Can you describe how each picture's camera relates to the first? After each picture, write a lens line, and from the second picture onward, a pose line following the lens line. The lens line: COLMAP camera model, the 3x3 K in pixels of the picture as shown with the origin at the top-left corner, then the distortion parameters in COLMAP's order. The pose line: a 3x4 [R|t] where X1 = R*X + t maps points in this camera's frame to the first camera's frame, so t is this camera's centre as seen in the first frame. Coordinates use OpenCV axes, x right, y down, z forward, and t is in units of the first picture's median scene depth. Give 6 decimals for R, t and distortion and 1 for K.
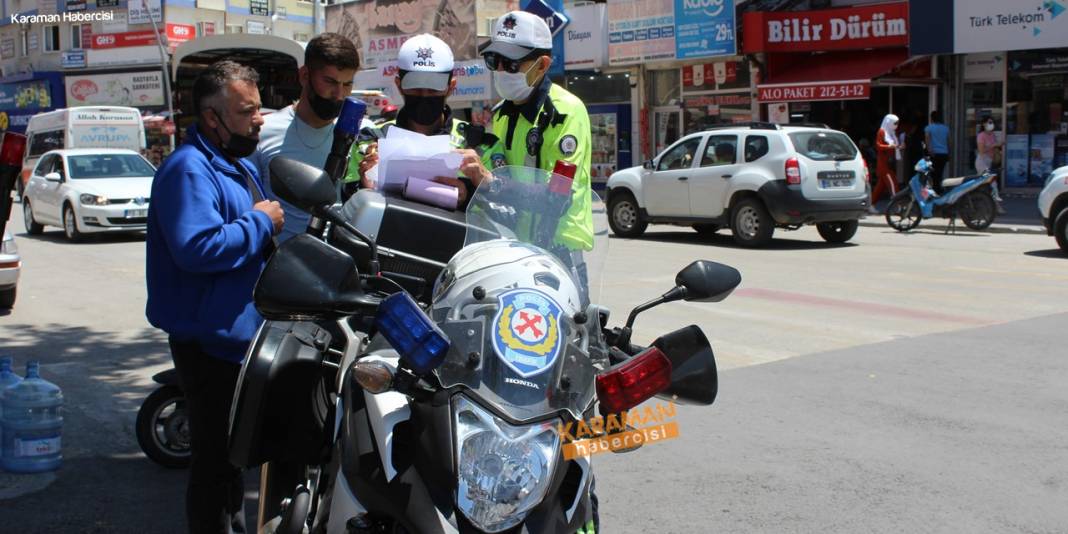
lens RADIAL K [[1415.9, 0, 534.0], [0, 1415.9, 267.0], [0, 0, 1]] dist [-0.100744, 0.378694]
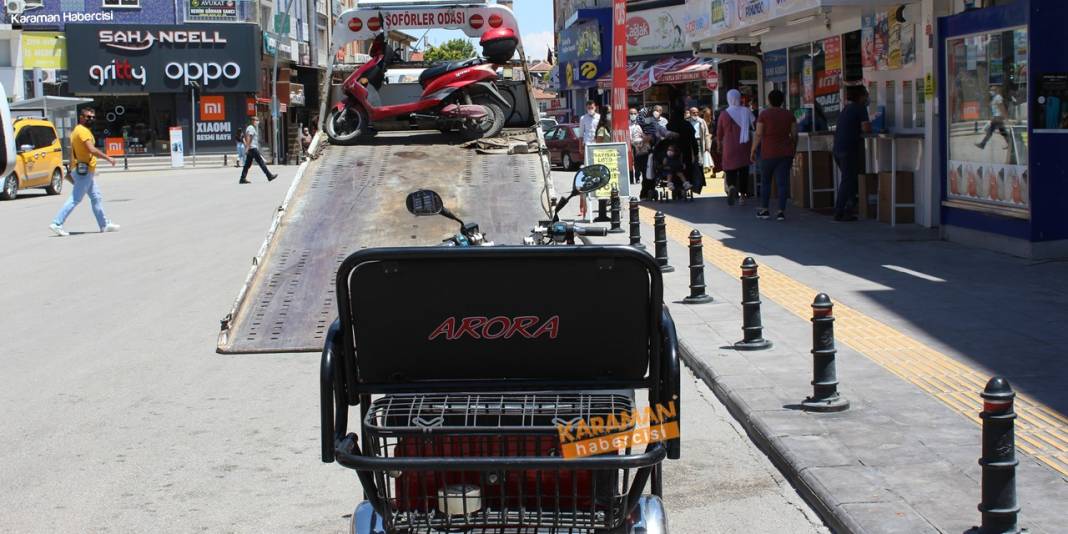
lens RADIAL K [[1459.4, 0, 534.0], [0, 1459.4, 267.0], [0, 0, 1]] dist [-0.034677, 0.014432]
pose [[0.796377, 0.056649, -0.602142, 0.194218], [-0.038783, 0.998338, 0.042630, -0.059317], [0.603556, -0.010597, 0.797250, 0.647806]]
